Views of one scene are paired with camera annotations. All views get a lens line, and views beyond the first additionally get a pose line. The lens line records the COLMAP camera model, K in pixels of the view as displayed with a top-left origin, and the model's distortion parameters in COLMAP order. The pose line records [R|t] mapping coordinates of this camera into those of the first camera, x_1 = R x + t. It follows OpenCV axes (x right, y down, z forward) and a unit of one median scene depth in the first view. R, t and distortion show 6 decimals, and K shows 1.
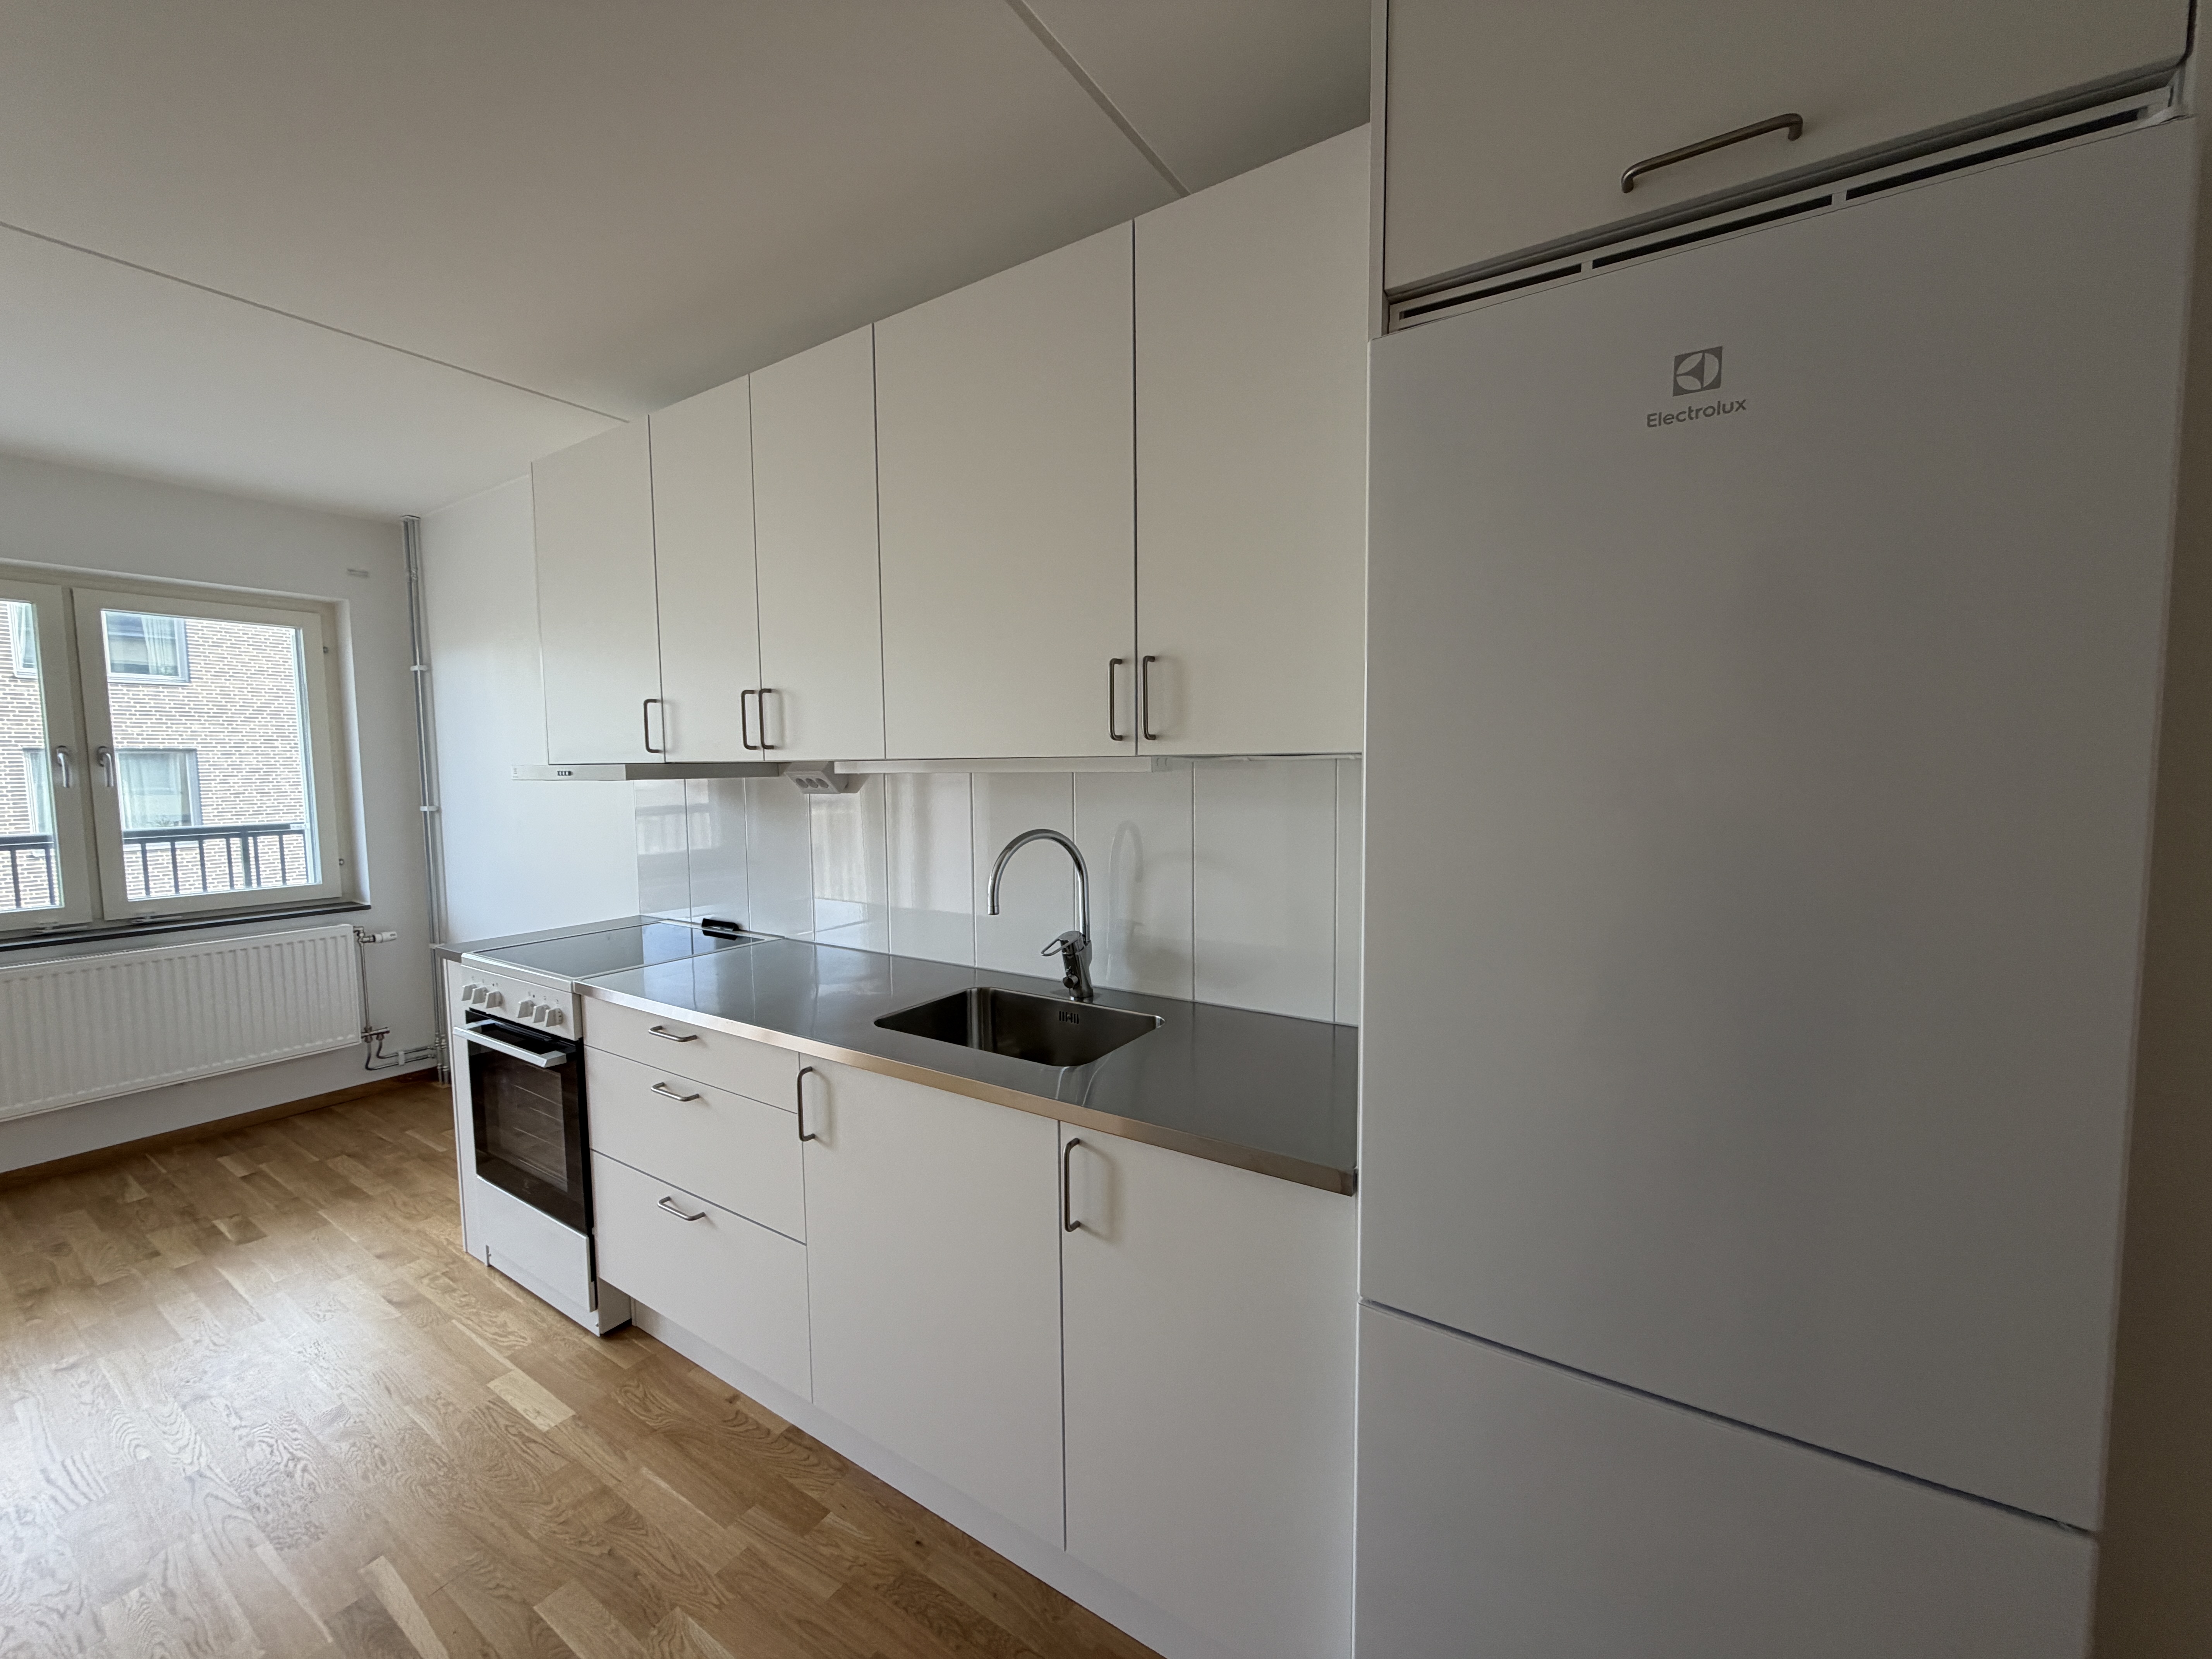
lens RADIAL K [[879.1, 0, 1099.3], [0, 879.1, 830.9], [0, 0, 1]] dist [-0.000574, 0.000593]
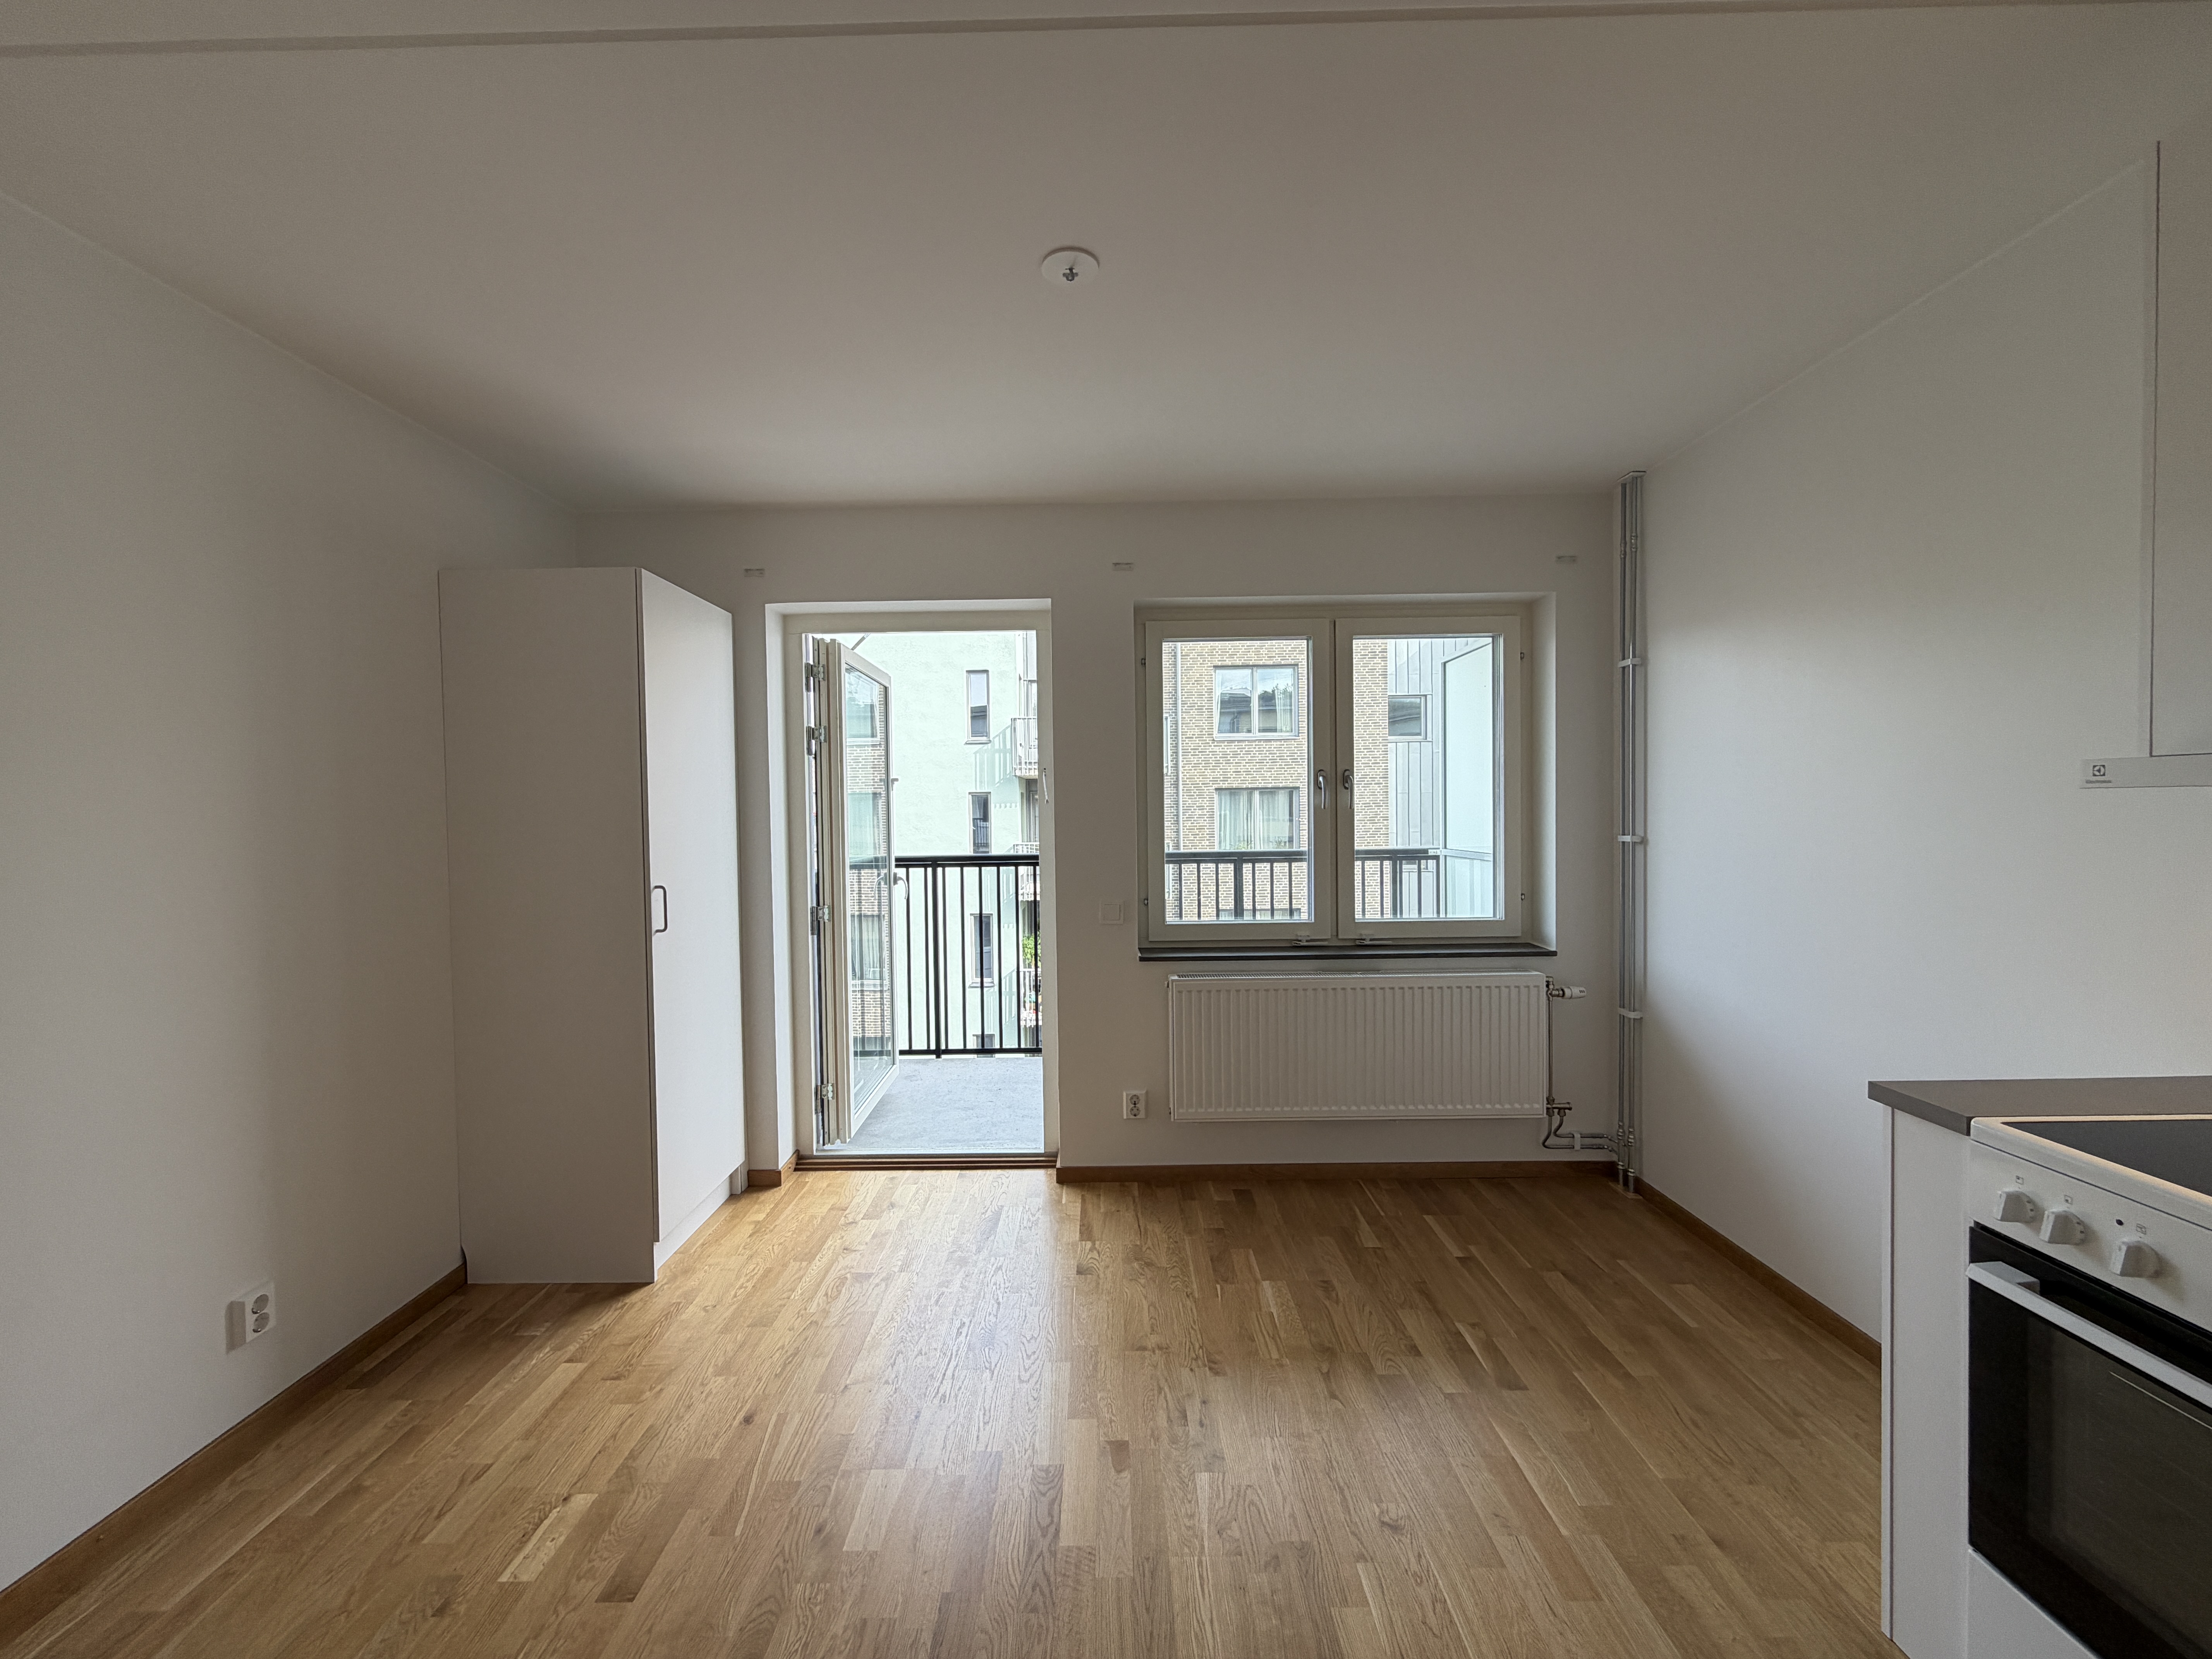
lens RADIAL K [[879.1, 0, 1099.3], [0, 879.1, 830.9], [0, 0, 1]] dist [-0.000574, 0.000593]
pose [[0.542728, 0.021968, -0.839621, -0.442952], [-0.053708, 0.998520, -0.008591, 0.000347], [0.838190, 0.049757, 0.543104, 0.209324]]
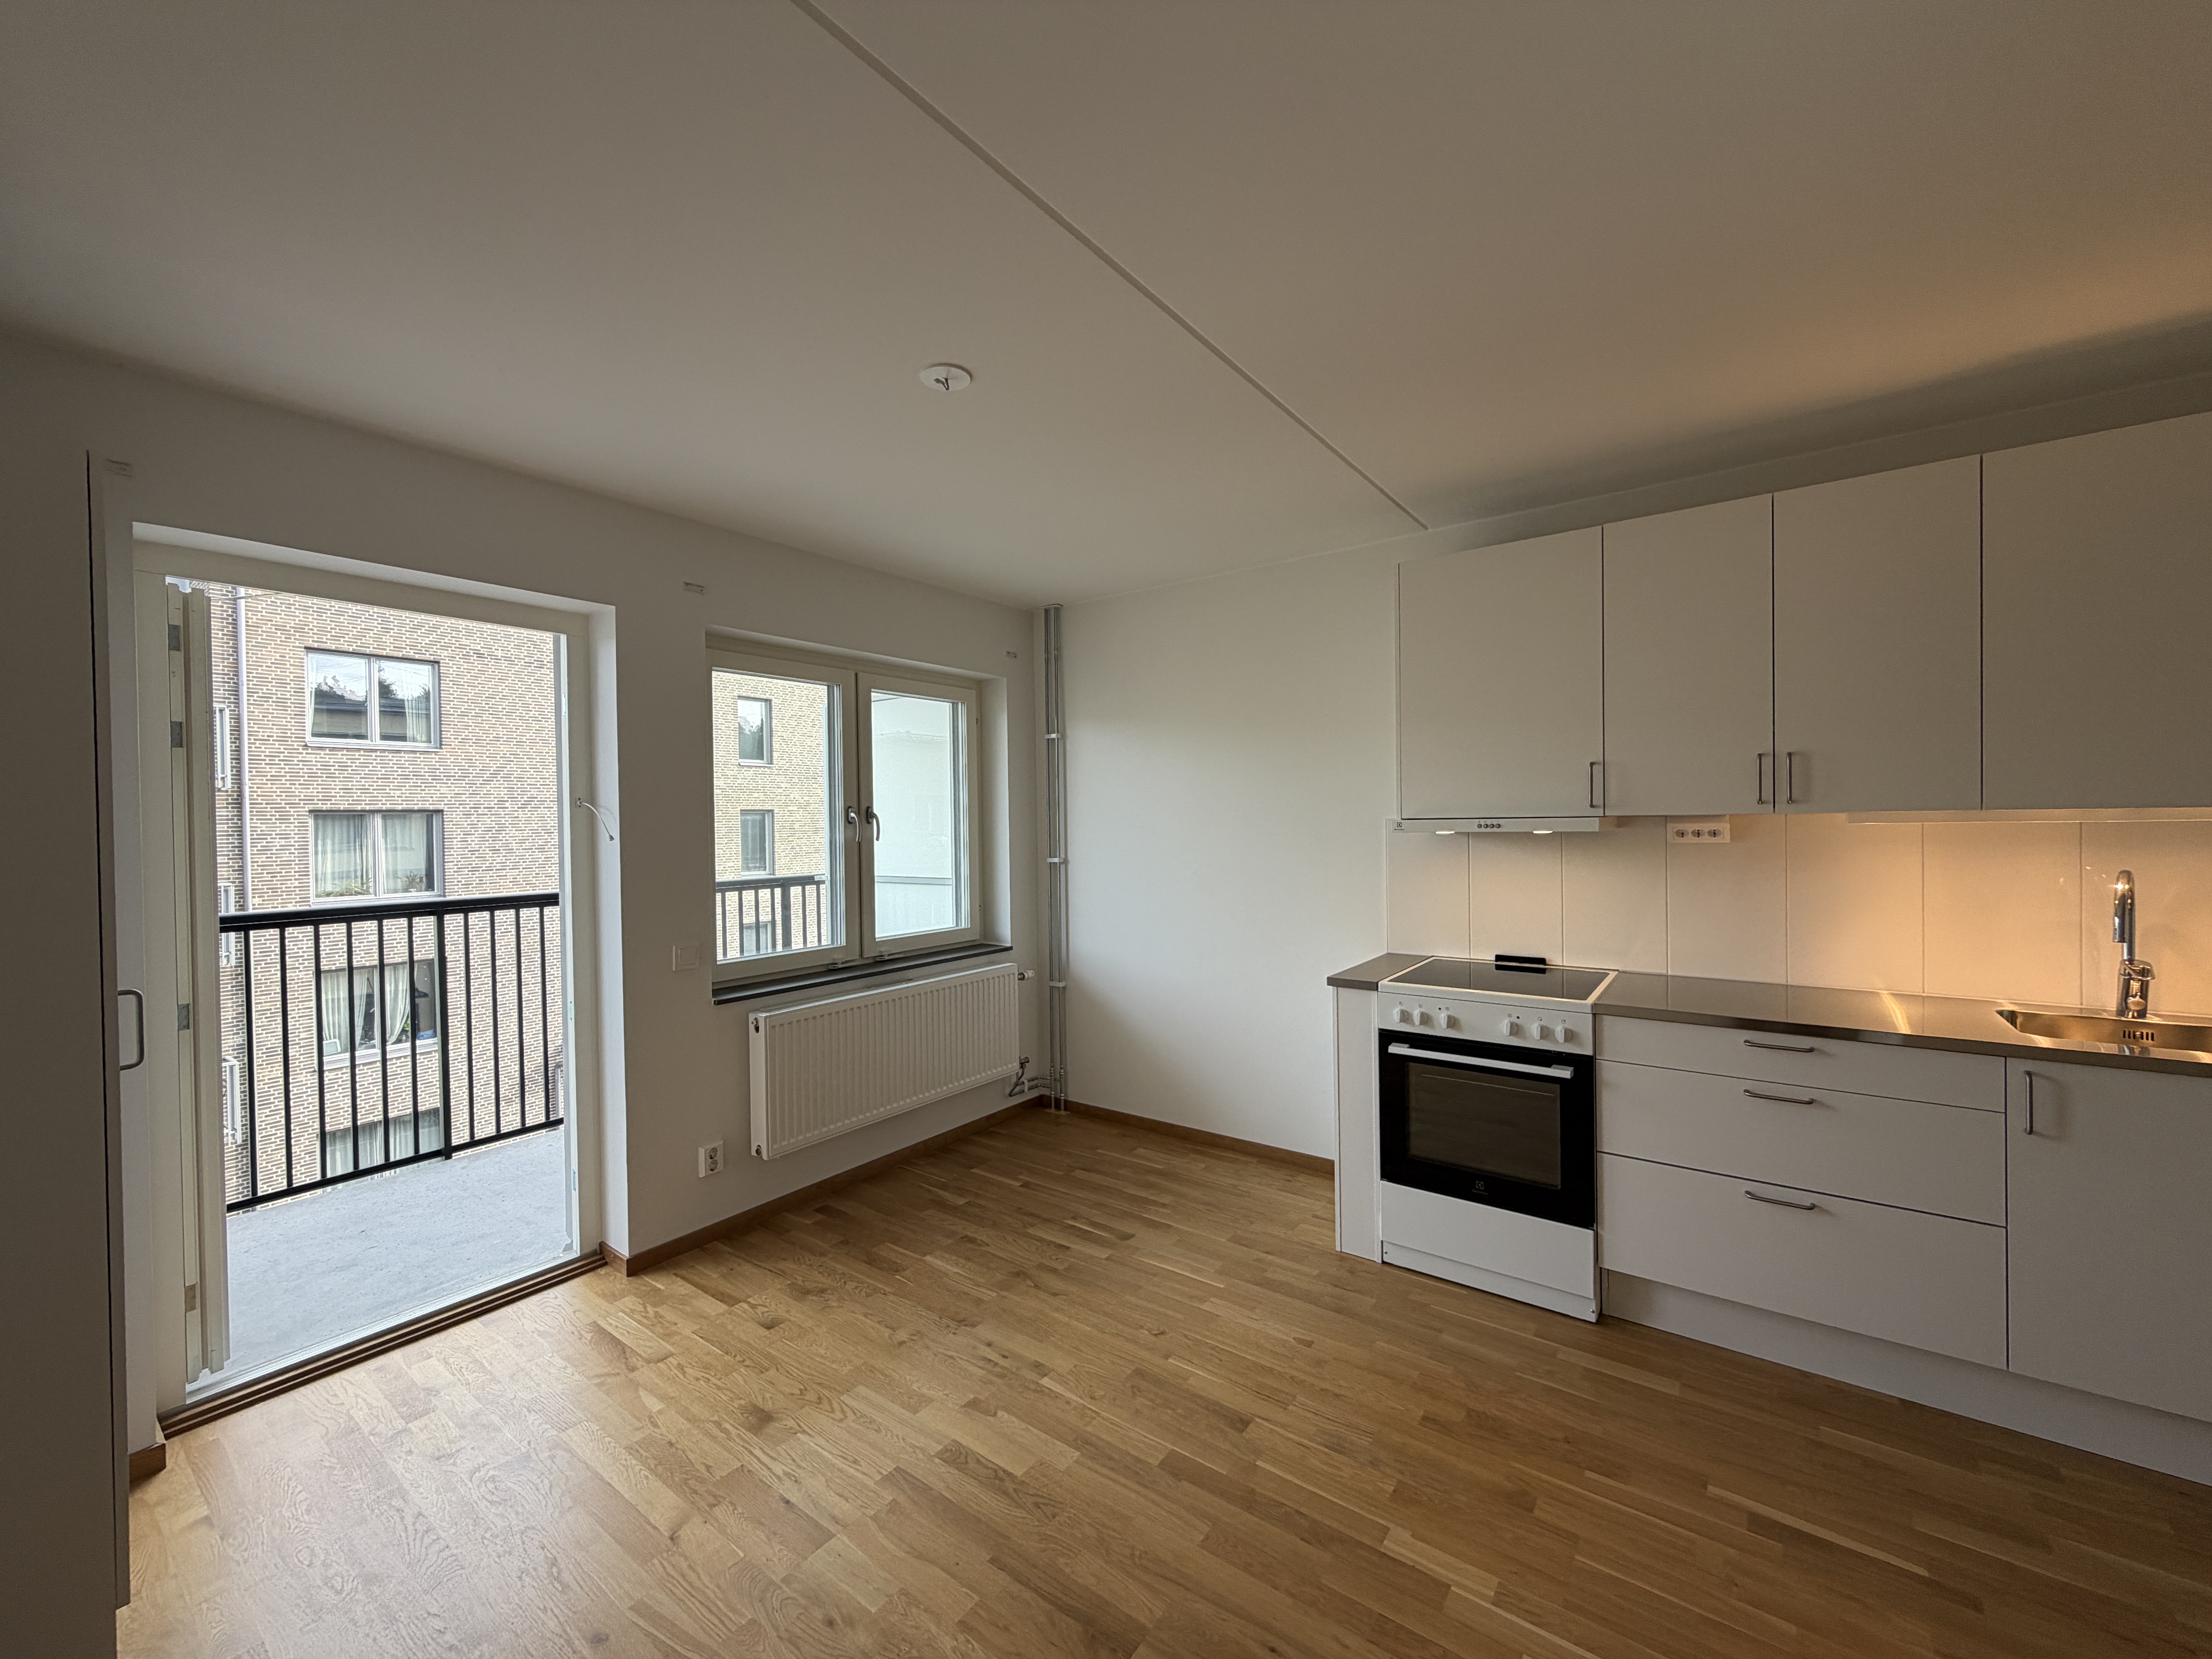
lens RADIAL K [[879.1, 0, 1099.3], [0, 879.1, 830.9], [0, 0, 1]] dist [-0.000574, 0.000593]
pose [[0.998099, -0.005310, -0.061397, -0.791037], [0.001458, 0.998036, -0.062621, 0.009931], [0.061609, 0.062412, 0.996147, -0.143273]]
